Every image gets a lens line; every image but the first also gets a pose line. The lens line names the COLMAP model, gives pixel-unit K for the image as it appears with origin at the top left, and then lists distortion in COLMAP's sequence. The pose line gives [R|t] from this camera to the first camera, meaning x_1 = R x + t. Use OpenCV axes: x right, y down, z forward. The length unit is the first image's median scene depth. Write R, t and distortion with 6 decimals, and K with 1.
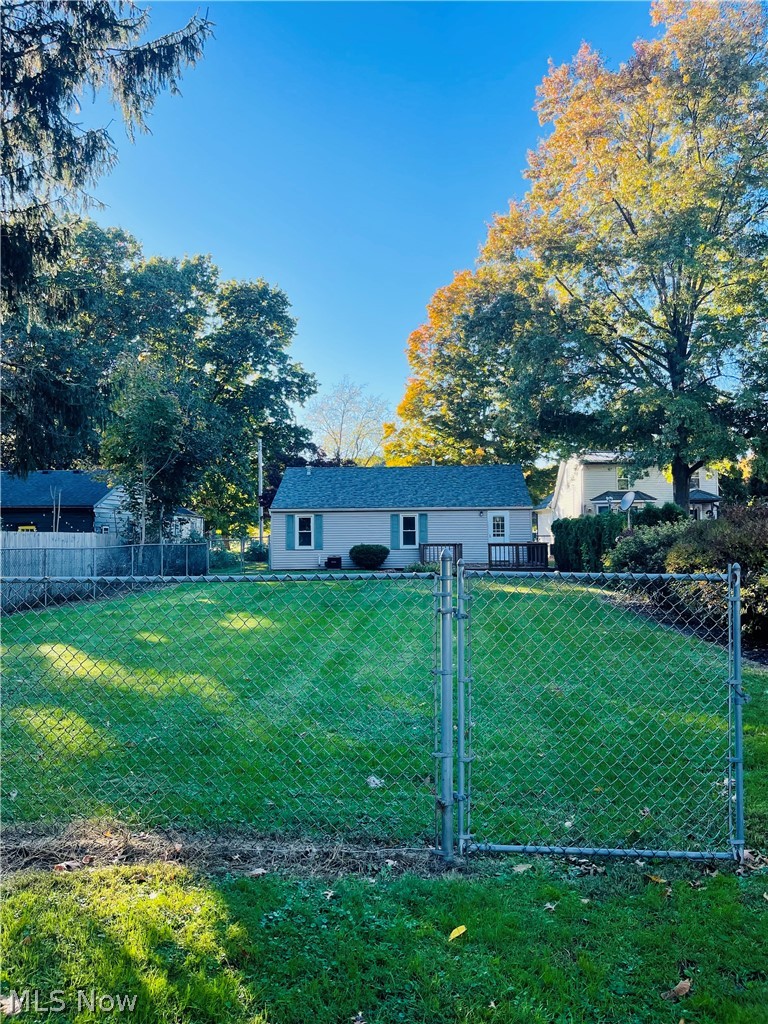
lens RADIAL K [[793.7, 0, 384.7], [0, 793.7, 514.9], [0, 0, 1]] dist [0.079531, -0.014230]
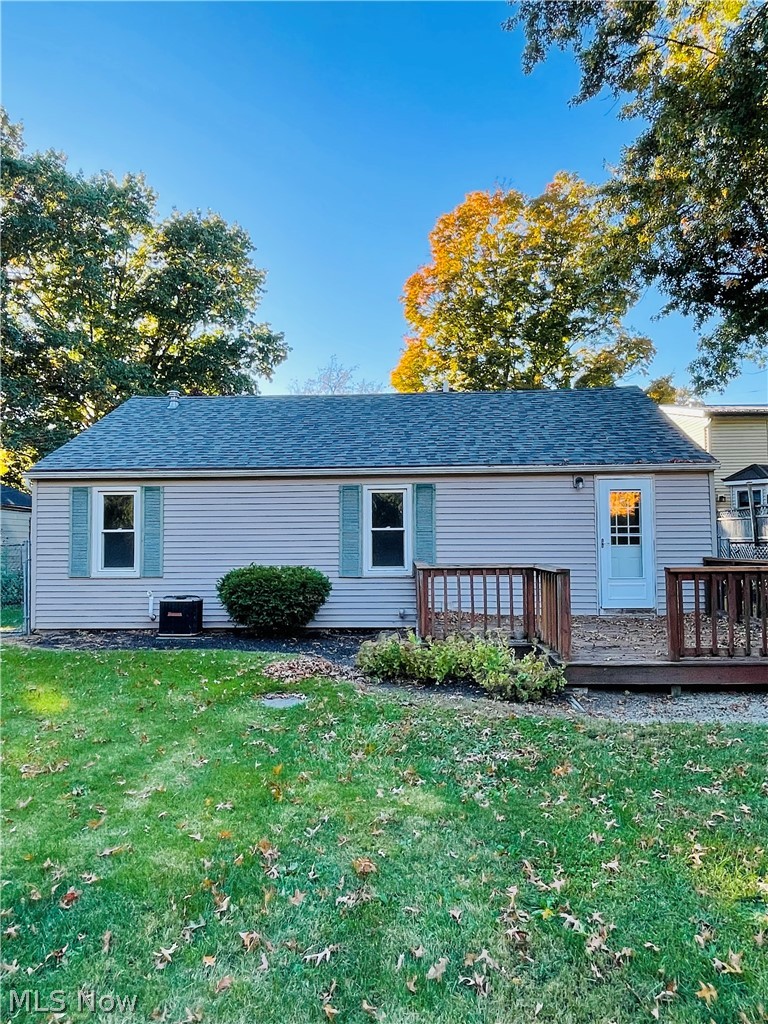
lens RADIAL K [[684.5, 0, 380.3], [0, 684.5, 511.1], [0, 0, 1]] dist [-0.008049, -0.000780]
pose [[0.999866, 0.000236, -0.016395, 0.032580], [-0.000630, 0.999711, -0.024029, 0.019254], [0.016384, 0.024036, 0.999577, 0.670950]]
